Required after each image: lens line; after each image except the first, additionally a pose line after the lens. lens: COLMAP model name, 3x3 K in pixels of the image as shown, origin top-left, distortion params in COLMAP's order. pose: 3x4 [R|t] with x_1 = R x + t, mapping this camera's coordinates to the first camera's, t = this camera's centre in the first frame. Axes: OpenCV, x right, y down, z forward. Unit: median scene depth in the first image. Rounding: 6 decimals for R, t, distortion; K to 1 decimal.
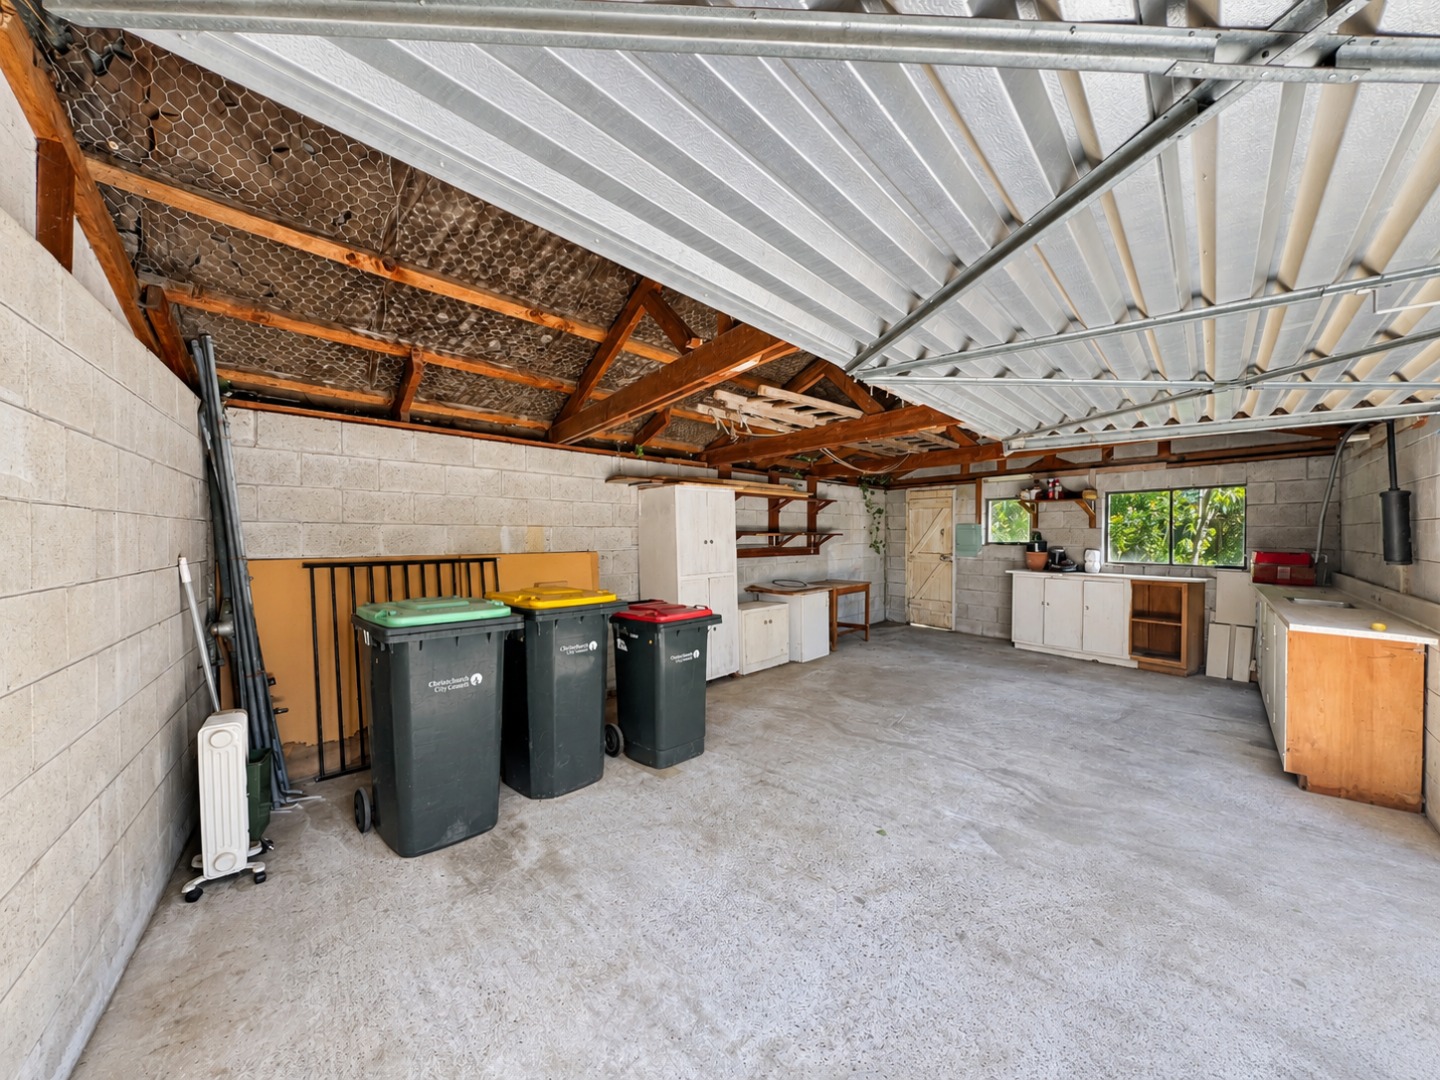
lens RADIAL K [[581.9, 0, 717.5], [0, 581.9, 546.0], [0, 0, 1]] dist [-0.001341, -0.000192]
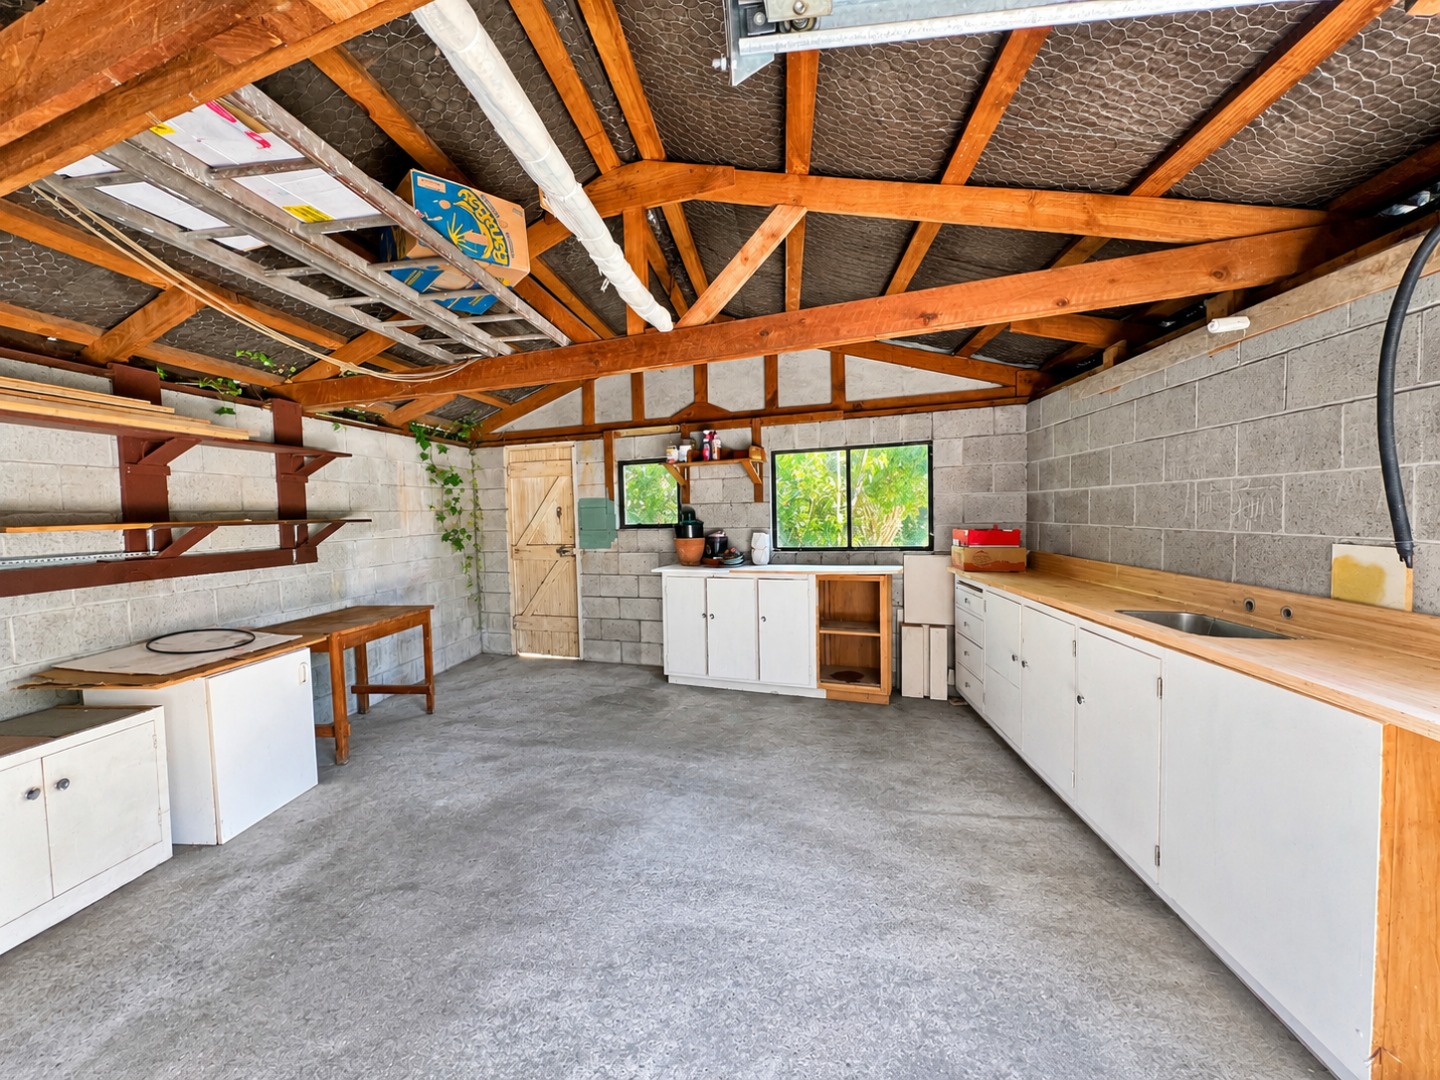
lens RADIAL K [[581.9, 0, 717.5], [0, 581.9, 546.0], [0, 0, 1]] dist [-0.001341, -0.000192]
pose [[0.822983, -0.054107, 0.565483, 0.188801], [0.036008, 0.998421, 0.043126, -0.008890], [-0.566923, -0.015131, 0.823632, 0.421989]]
